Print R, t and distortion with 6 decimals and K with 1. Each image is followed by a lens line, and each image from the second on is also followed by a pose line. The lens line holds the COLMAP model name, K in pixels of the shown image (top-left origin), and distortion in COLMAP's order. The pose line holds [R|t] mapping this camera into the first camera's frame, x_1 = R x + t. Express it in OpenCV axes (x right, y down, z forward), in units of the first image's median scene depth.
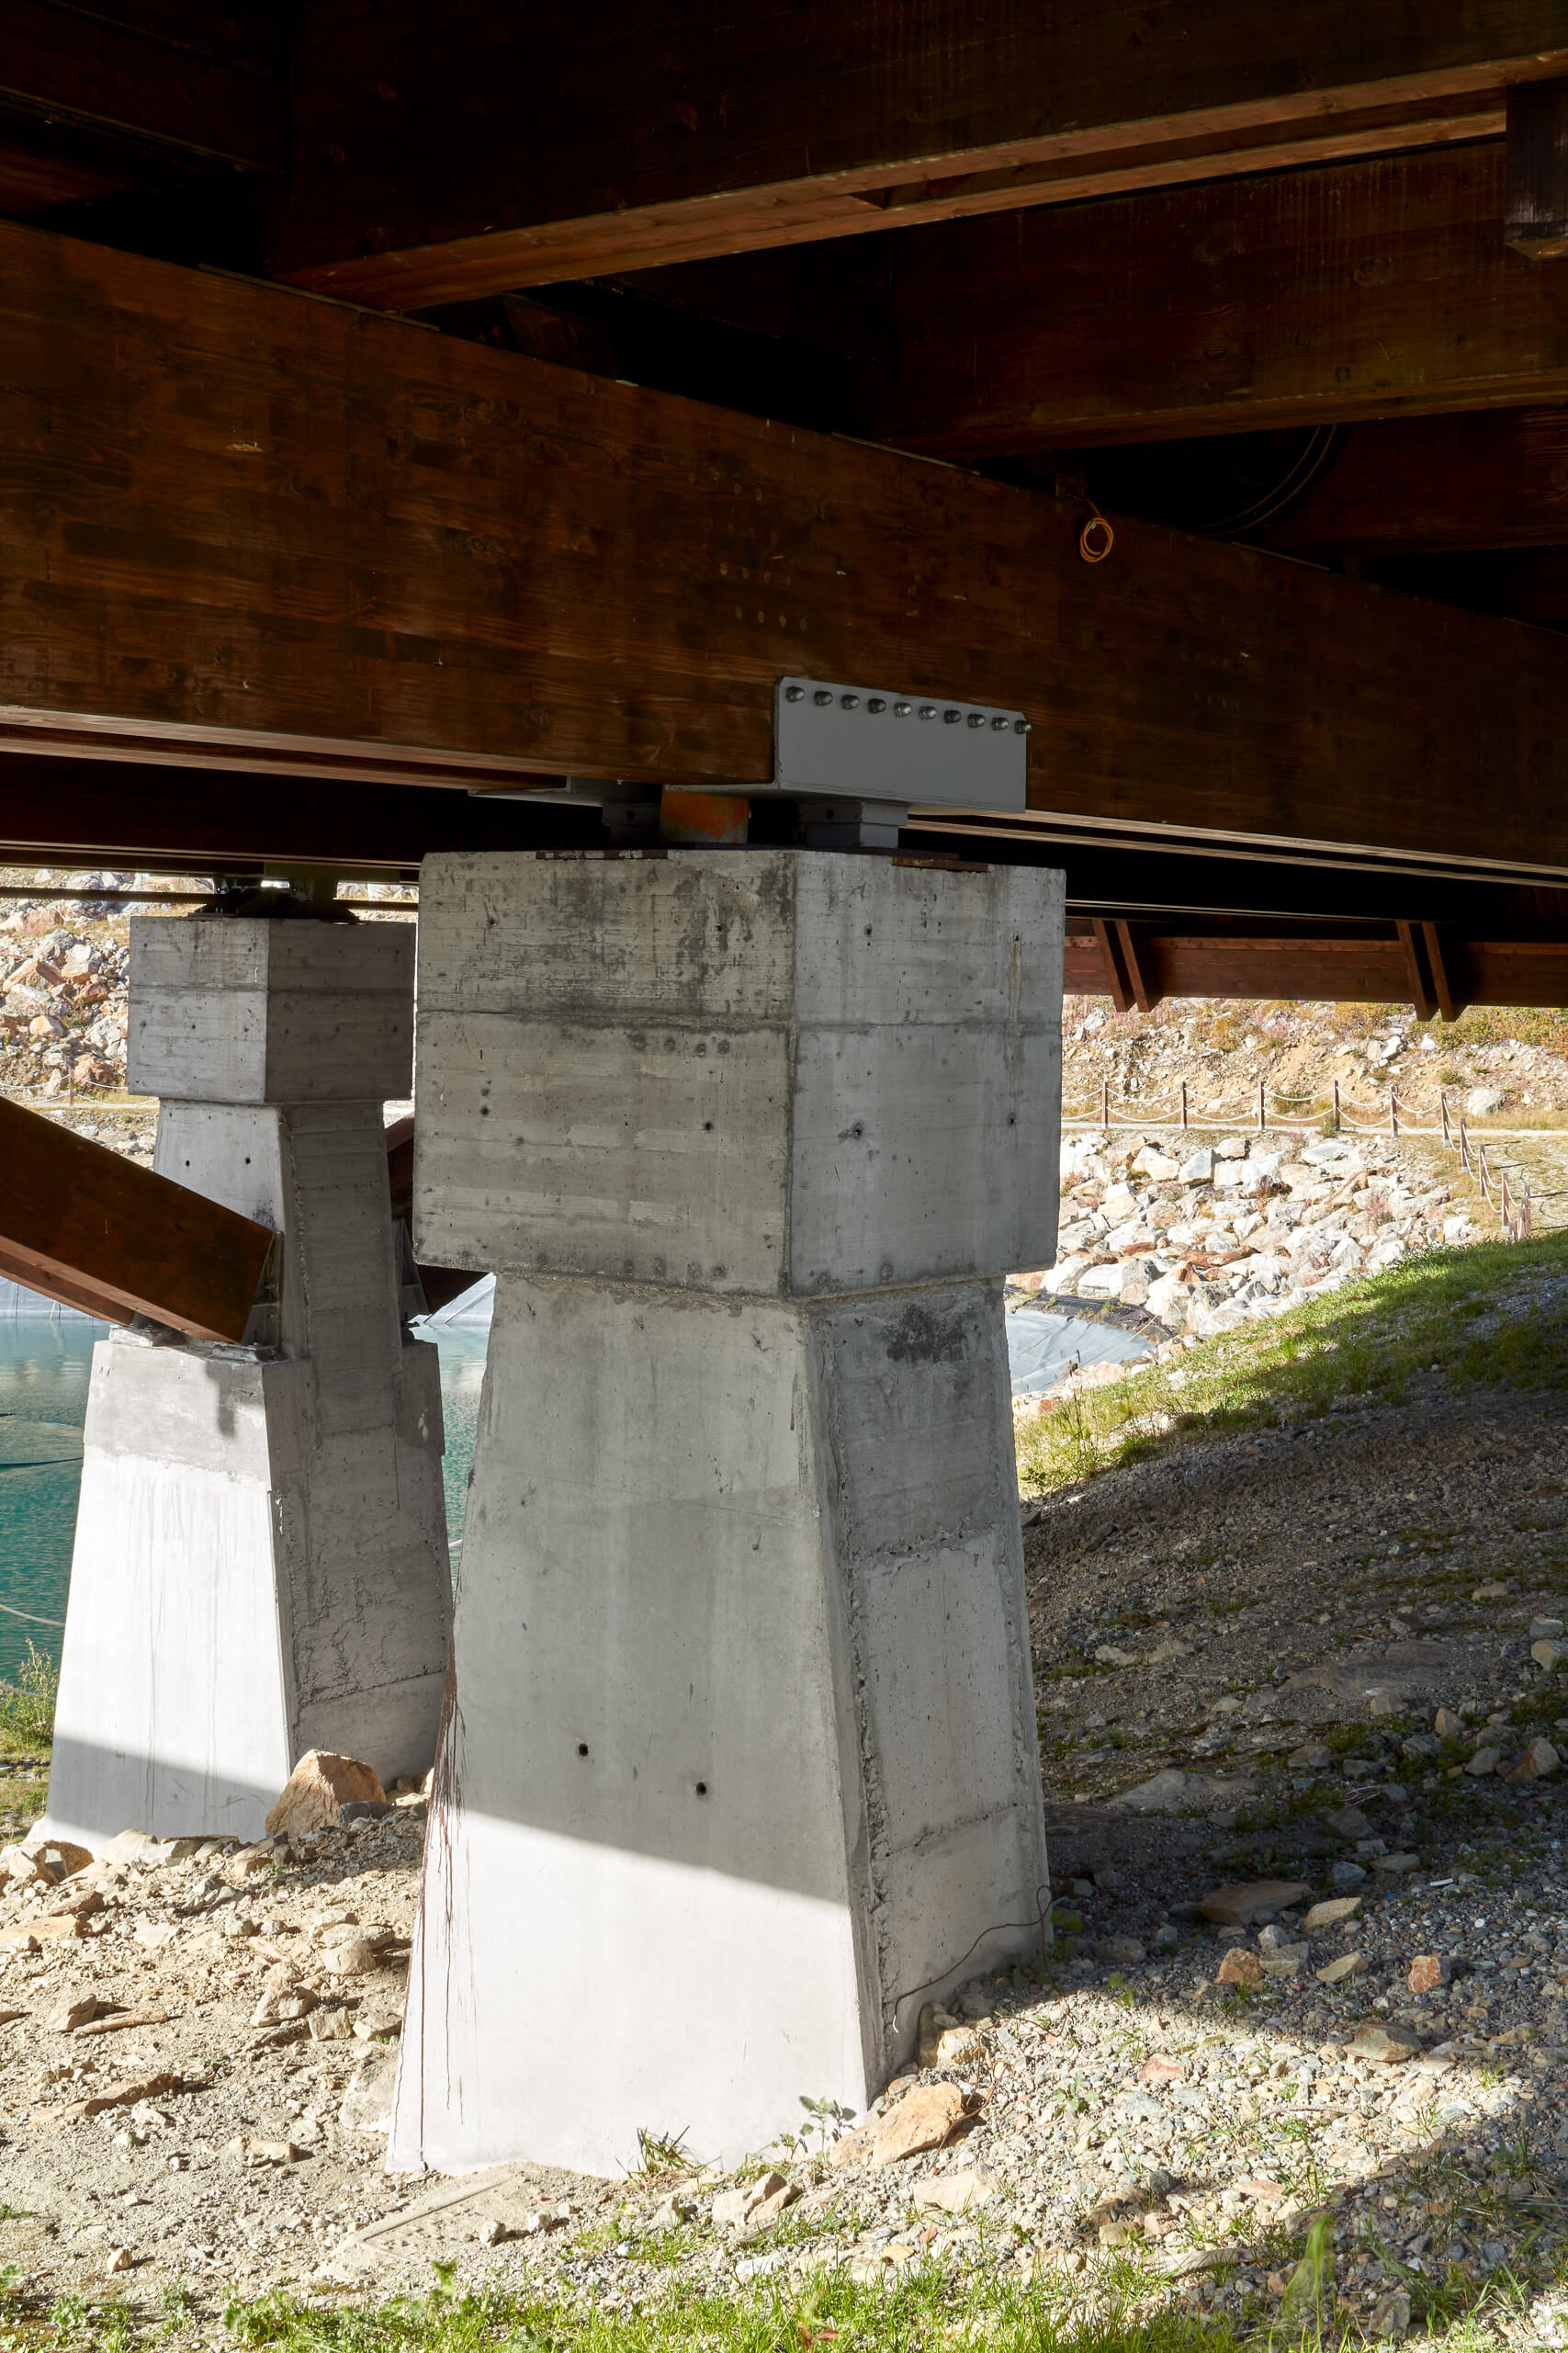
lens RADIAL K [[2716.6, 0, 784.0], [0, 2716.6, 1176.5], [0, 0, 1]] dist [-0.060434, 0.013382]
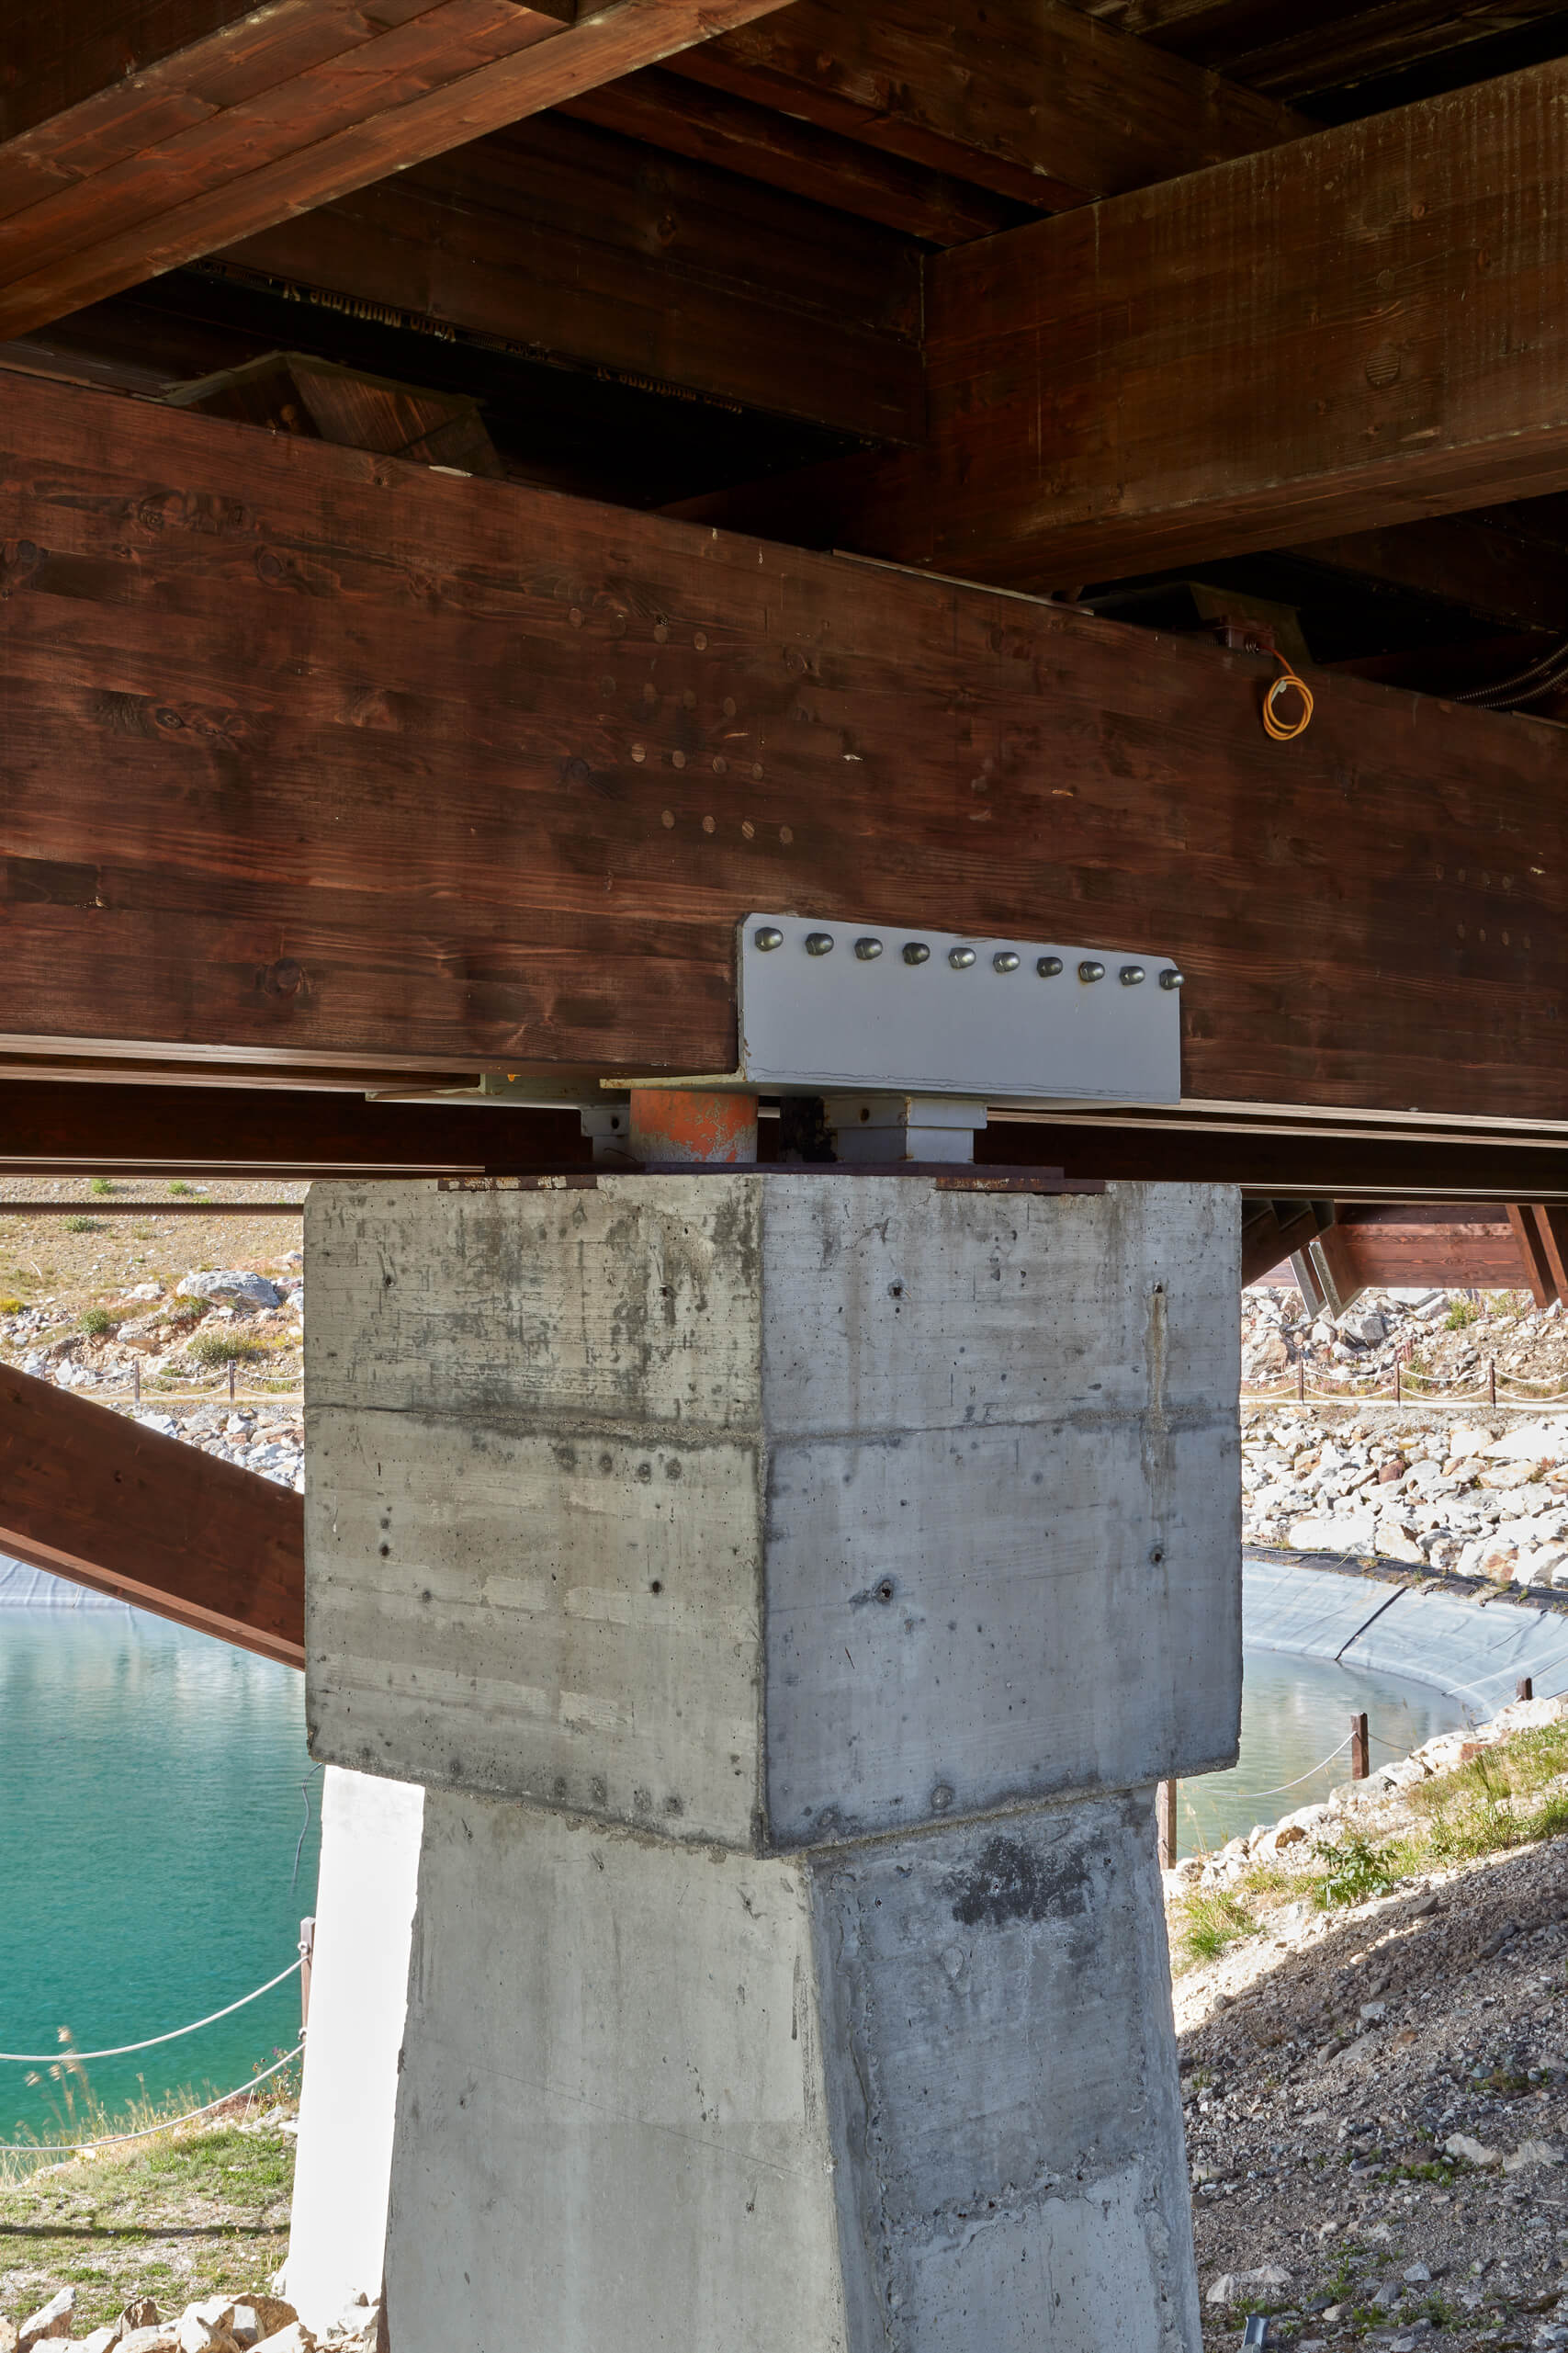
lens RADIAL K [[2850.1, 0, 784.6], [0, 2850.1, 1360.5], [0, 0, 1]] dist [-0.064496, 0.043585]
pose [[0.988646, -0.012331, -0.149758, 0.105212], [0.006316, 0.999157, -0.040575, -0.043906], [0.150132, 0.039168, 0.987890, 0.299255]]
